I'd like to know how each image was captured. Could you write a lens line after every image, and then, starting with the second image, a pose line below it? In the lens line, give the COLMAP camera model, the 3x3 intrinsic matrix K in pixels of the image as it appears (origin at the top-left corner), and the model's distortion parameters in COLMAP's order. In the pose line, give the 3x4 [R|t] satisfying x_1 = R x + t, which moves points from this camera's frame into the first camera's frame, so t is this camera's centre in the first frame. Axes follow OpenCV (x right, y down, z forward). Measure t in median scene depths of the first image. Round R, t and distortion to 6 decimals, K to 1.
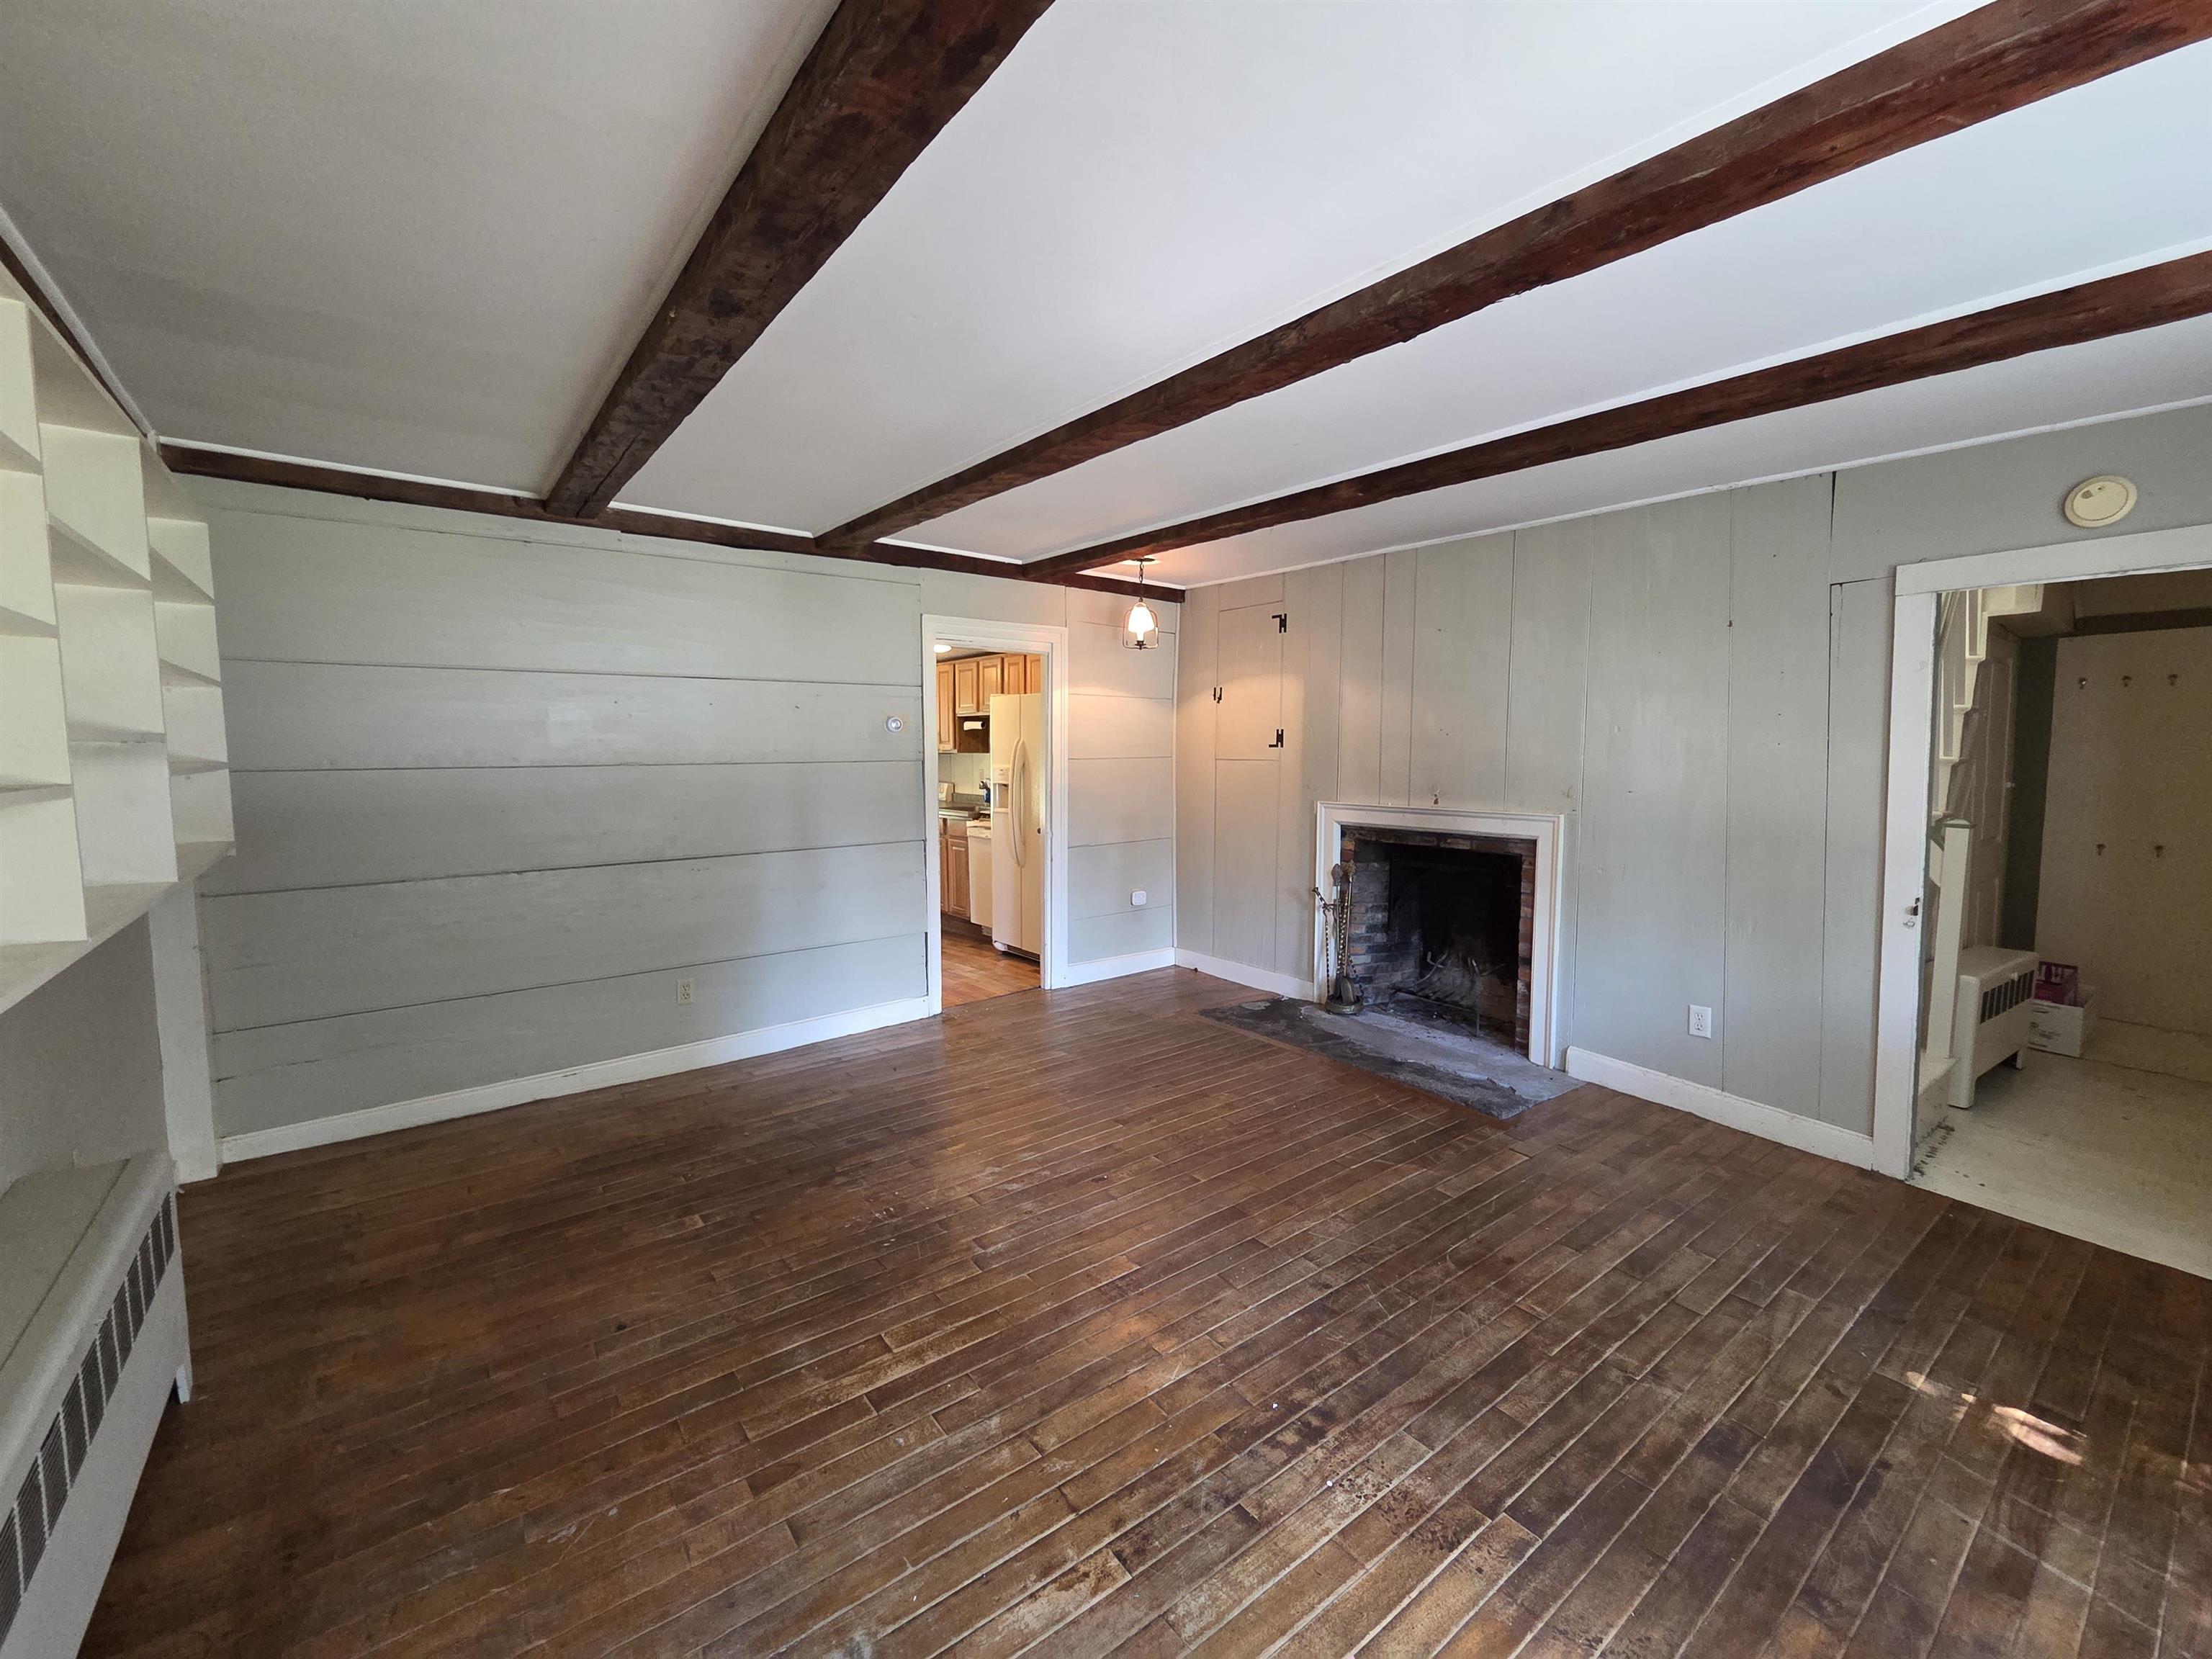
lens RADIAL K [[913.9, 0, 1117.6], [0, 913.9, 820.6], [0, 0, 1]] dist [0.001540, 0.000296]
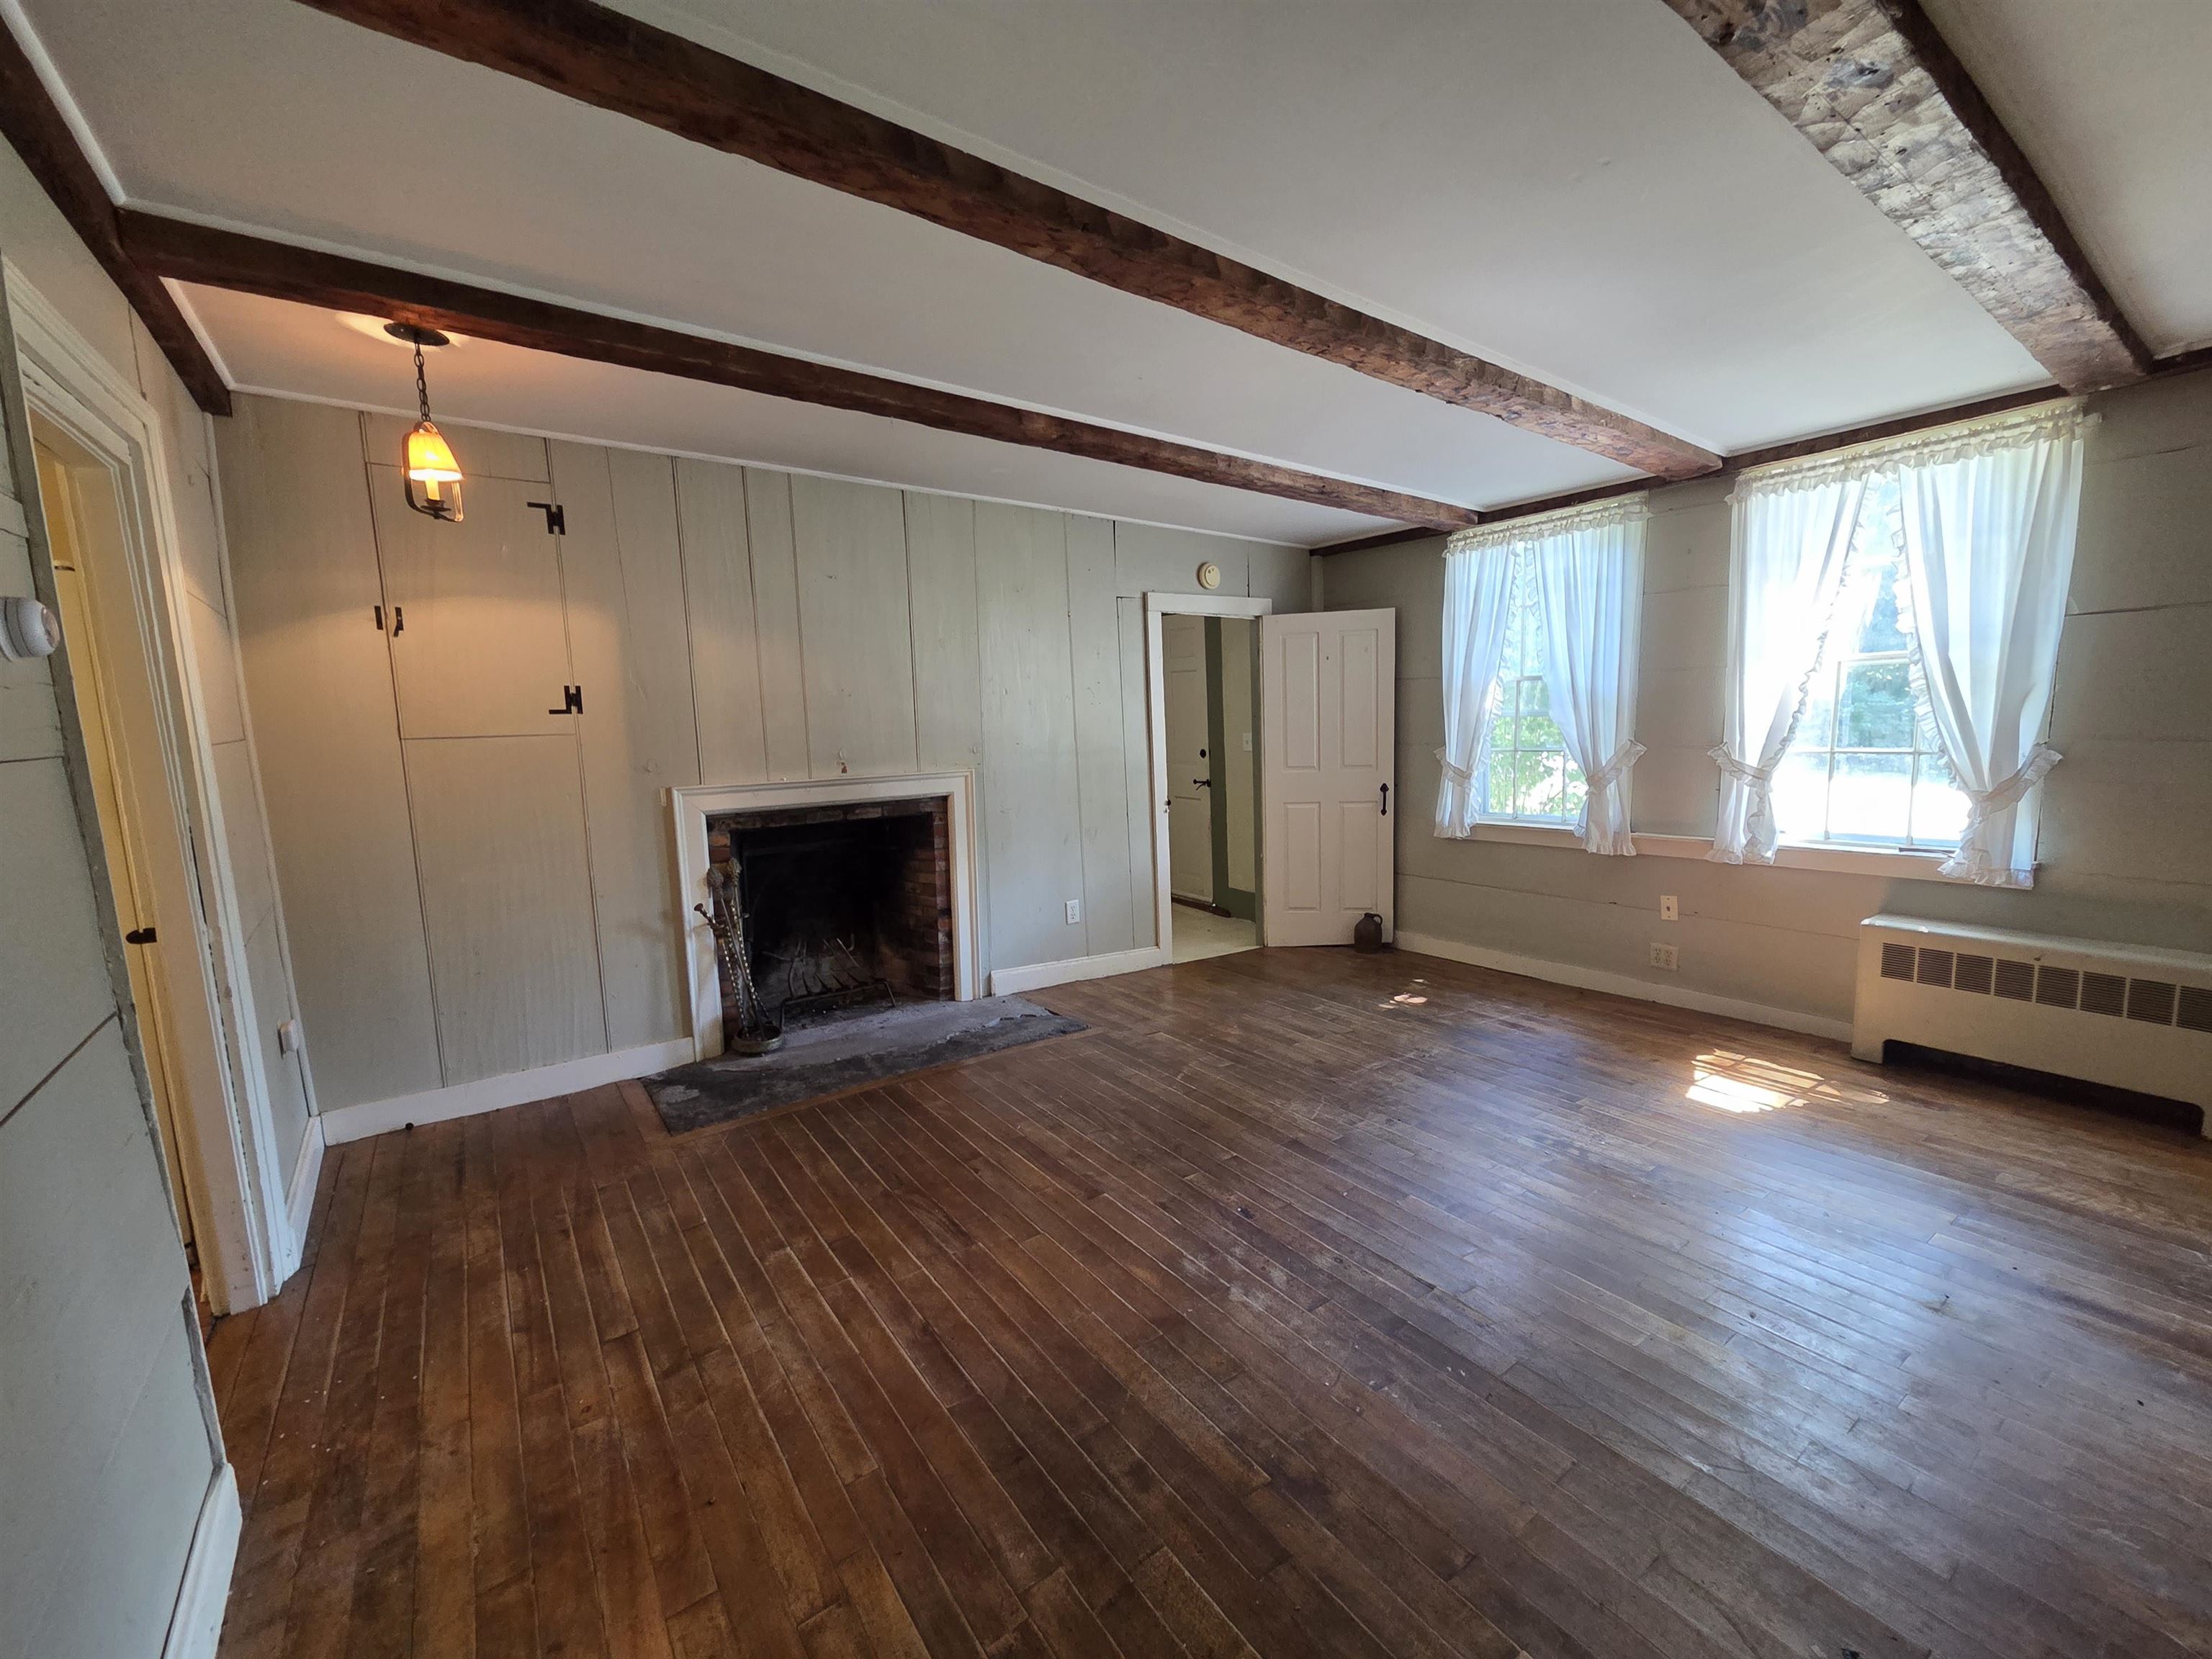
lens RADIAL K [[913.9, 0, 1114.4], [0, 913.9, 828.0], [0, 0, 1]] dist [0.001540, 0.000296]
pose [[0.031494, -0.127672, 0.991316, -0.629921], [0.099604, 0.987272, 0.123987, -0.057662], [-0.994529, 0.094834, 0.043809, 0.813037]]
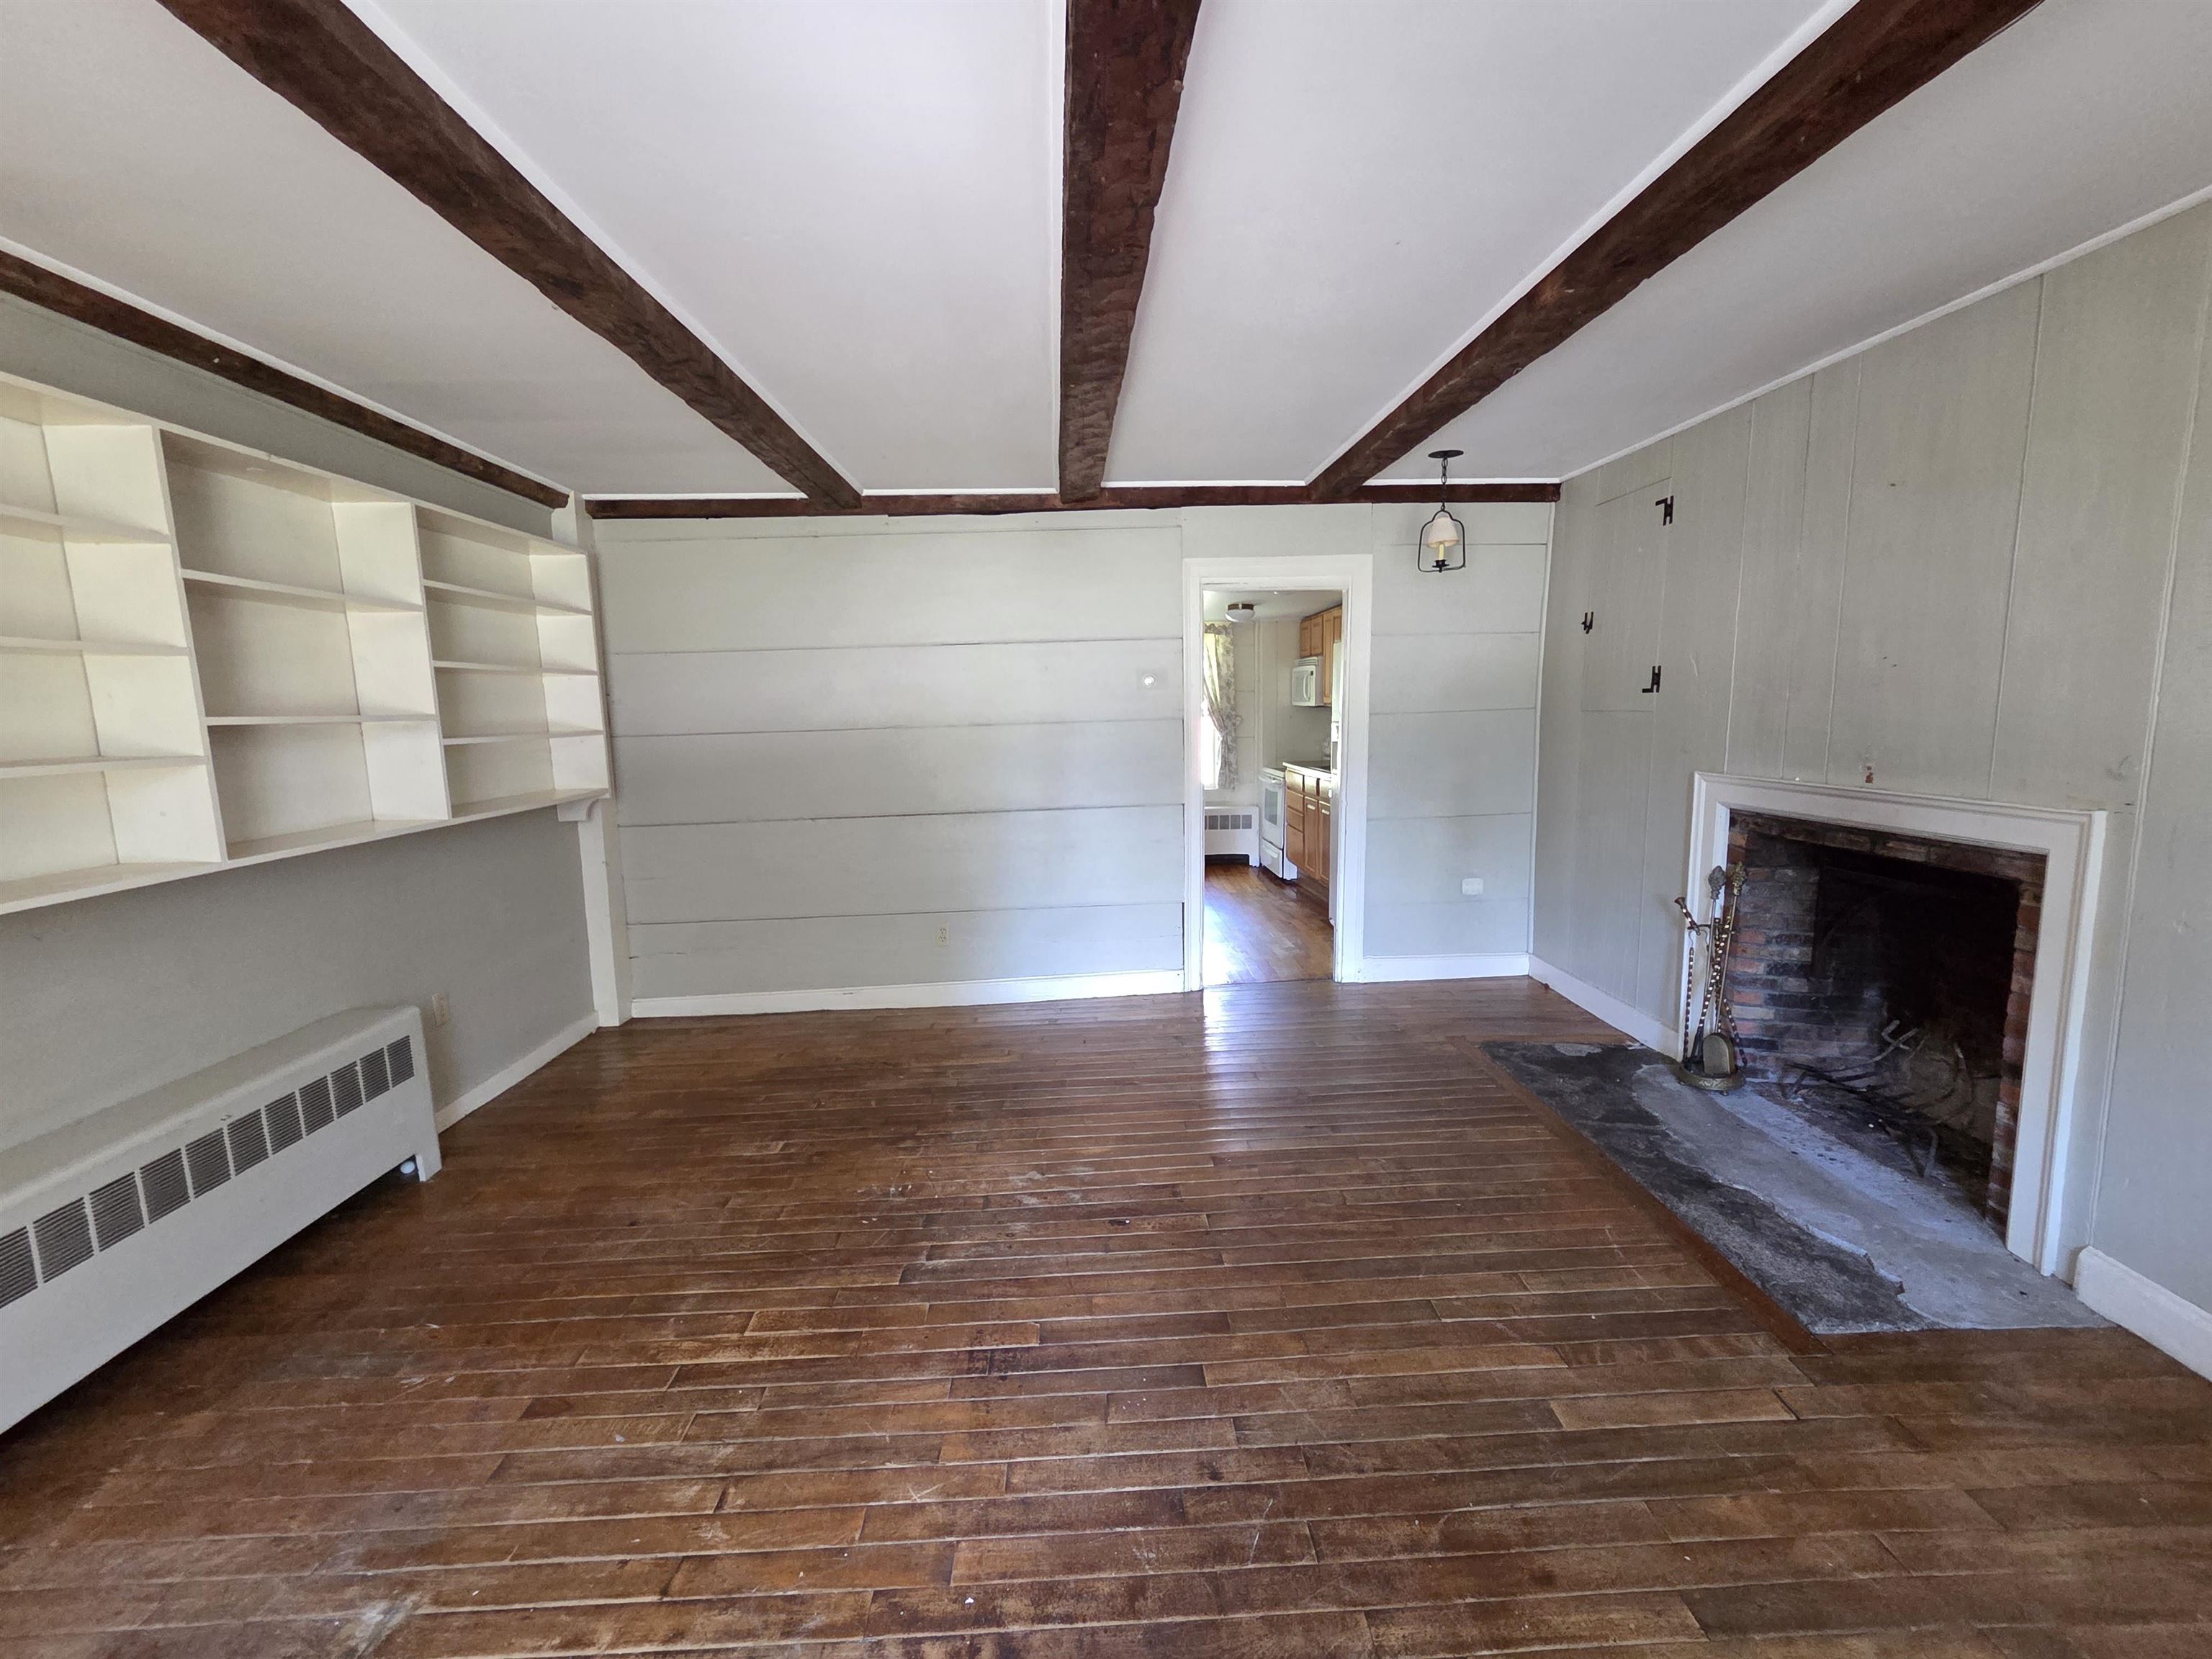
lens RADIAL K [[913.9, 0, 1111.8], [0, 913.9, 825.9], [0, 0, 1]] dist [0.001540, 0.000296]
pose [[0.810256, 0.056268, -0.583368, 0.345161], [-0.021465, 0.997562, 0.066406, -0.021548], [0.585682, -0.041284, 0.809489, 0.254954]]
